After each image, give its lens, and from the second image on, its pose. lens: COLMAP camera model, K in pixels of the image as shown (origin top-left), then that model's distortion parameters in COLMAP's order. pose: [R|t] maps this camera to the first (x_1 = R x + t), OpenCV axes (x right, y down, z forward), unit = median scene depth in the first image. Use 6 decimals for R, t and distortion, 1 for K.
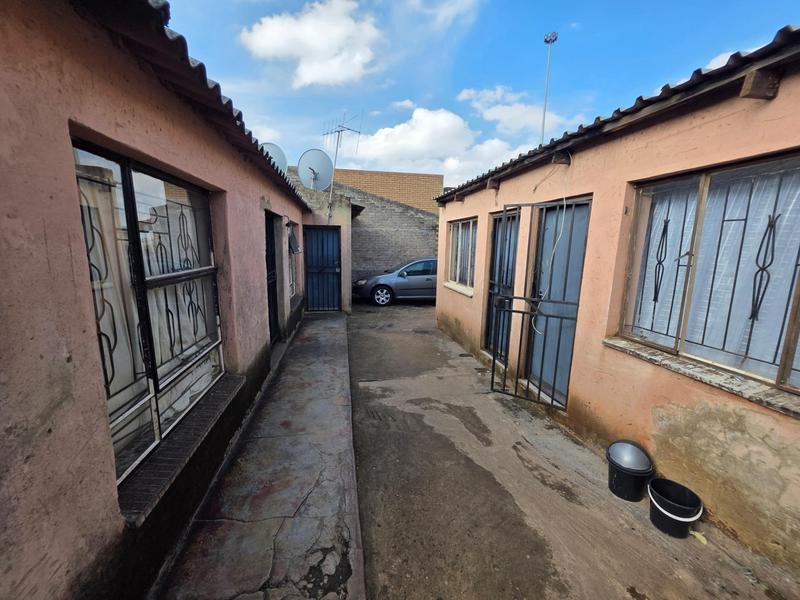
lens RADIAL K [[320.0, 0, 399.2], [0, 320.0, 298.9], [0, 0, 1]] dist [-0.000286, -0.000015]
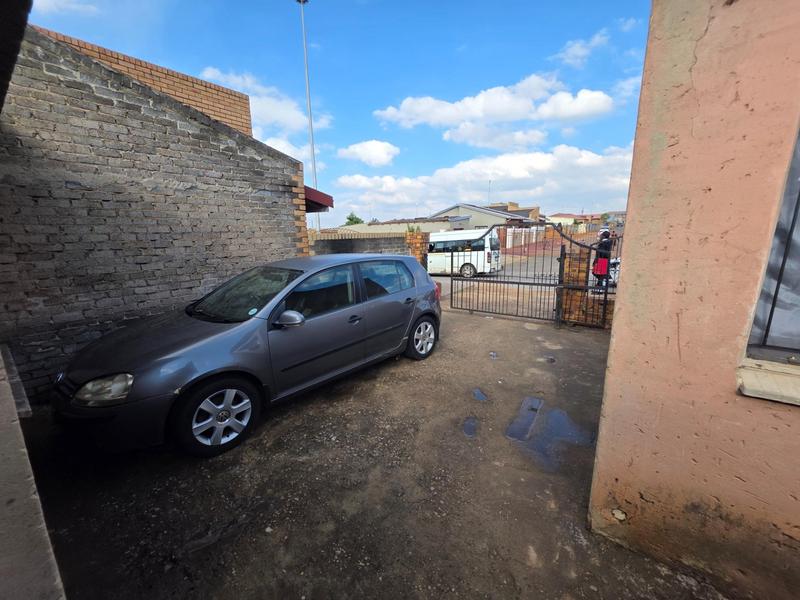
lens RADIAL K [[320.0, 0, 404.0], [0, 320.0, 297.1], [0, 0, 1]] dist [-0.000286, -0.000015]
pose [[0.738678, -0.164454, 0.653689, -0.092347], [0.146344, 0.985777, 0.082629, -0.099008], [-0.657980, 0.034627, 0.752239, 0.640278]]
